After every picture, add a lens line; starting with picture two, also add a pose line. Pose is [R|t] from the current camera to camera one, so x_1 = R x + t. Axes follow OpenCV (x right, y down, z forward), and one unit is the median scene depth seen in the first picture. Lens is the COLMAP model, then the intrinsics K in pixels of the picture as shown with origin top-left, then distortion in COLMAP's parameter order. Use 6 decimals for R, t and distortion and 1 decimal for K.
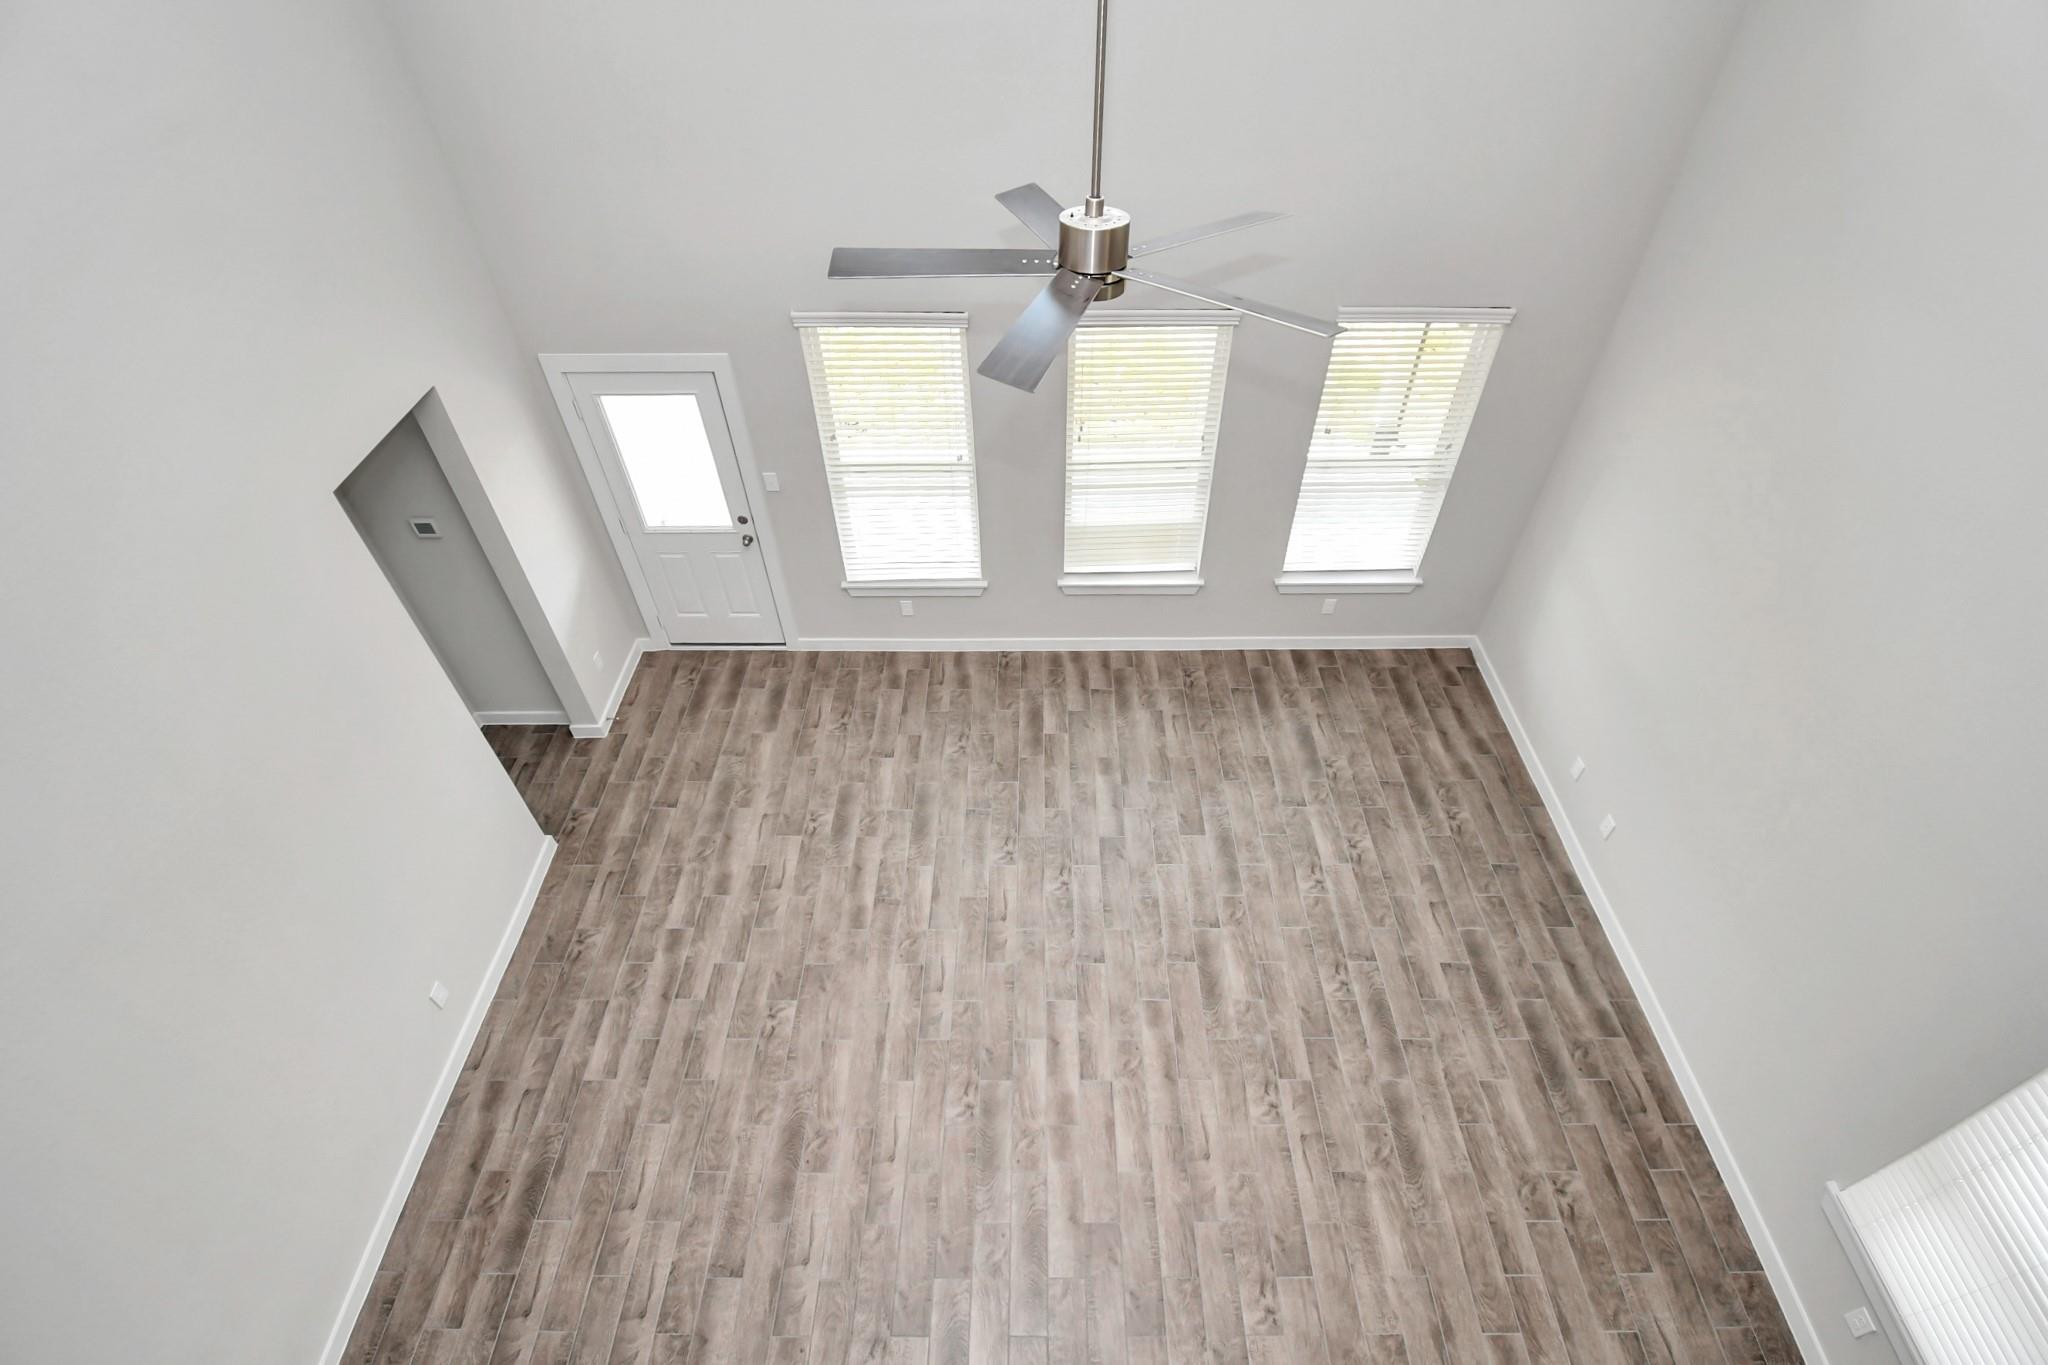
lens RADIAL K [[926.5, 0, 1026.6], [0, 926.5, 692.9], [0, 0, 1]] dist [0.019345, -0.023468]
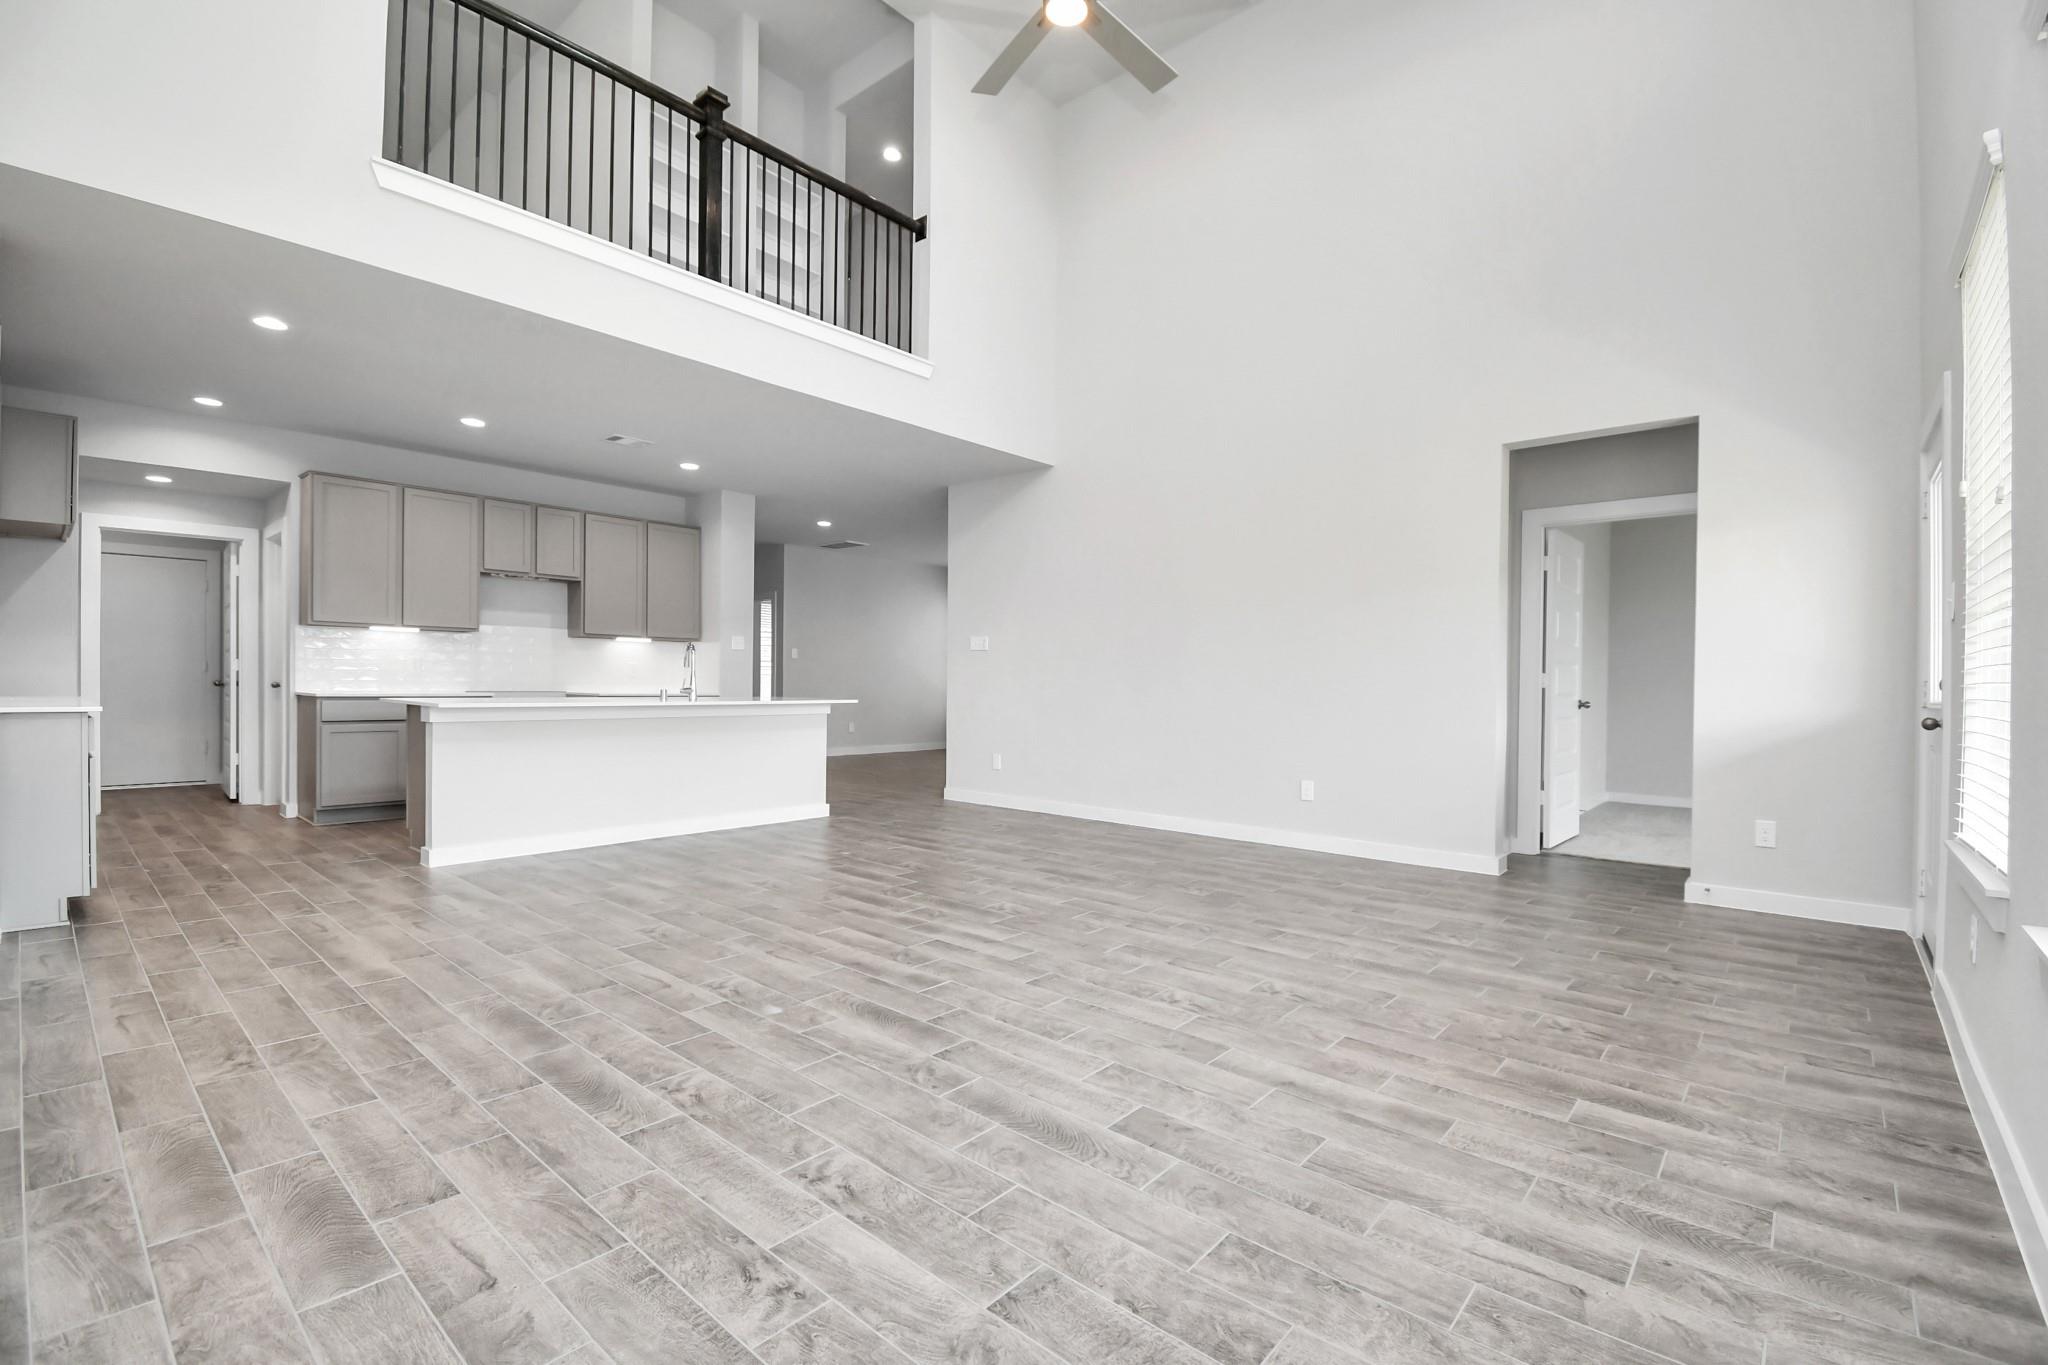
lens RADIAL K [[903.3, 0, 1024.0], [0, 903.3, 682.5], [0, 0, 1]] dist [0.016179, -0.022454]
pose [[-0.657722, -0.004250, -0.753249, 0.588054], [-0.543913, 0.694481, 0.471015, -0.168103], [0.521115, 0.719499, -0.459086, 1.168901]]
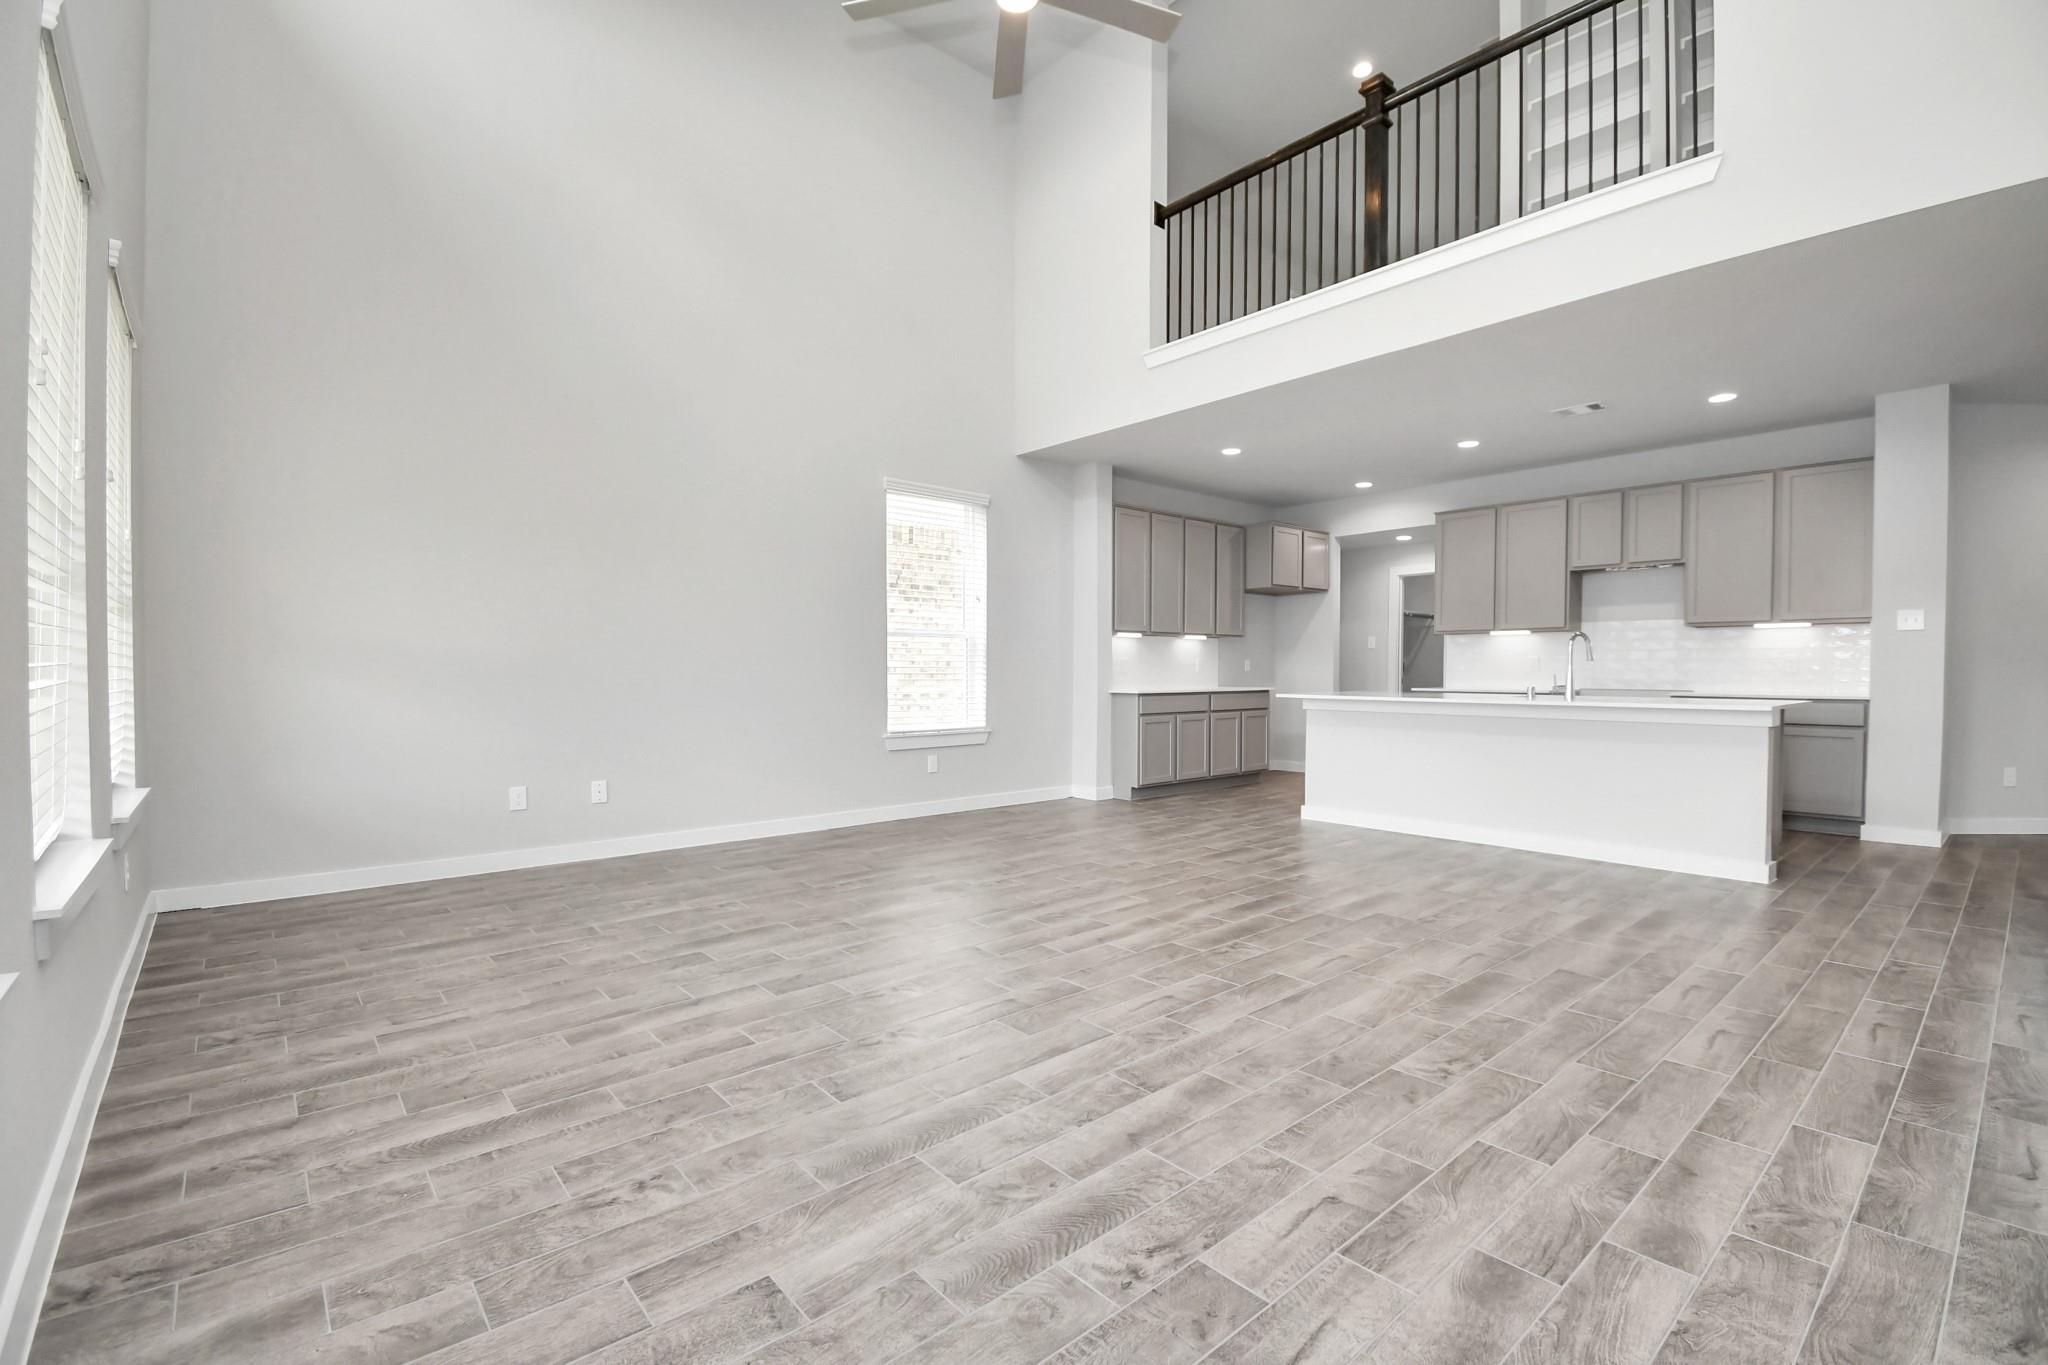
lens RADIAL K [[892.7, 0, 1036.7], [0, 892.7, 691.4], [0, 0, 1]] dist [0.013308, -0.019671]
pose [[-0.663338, -0.017304, 0.748120, -0.488799], [0.532997, 0.690804, 0.488573, -0.174177], [-0.525259, 0.722835, -0.449014, 1.172771]]
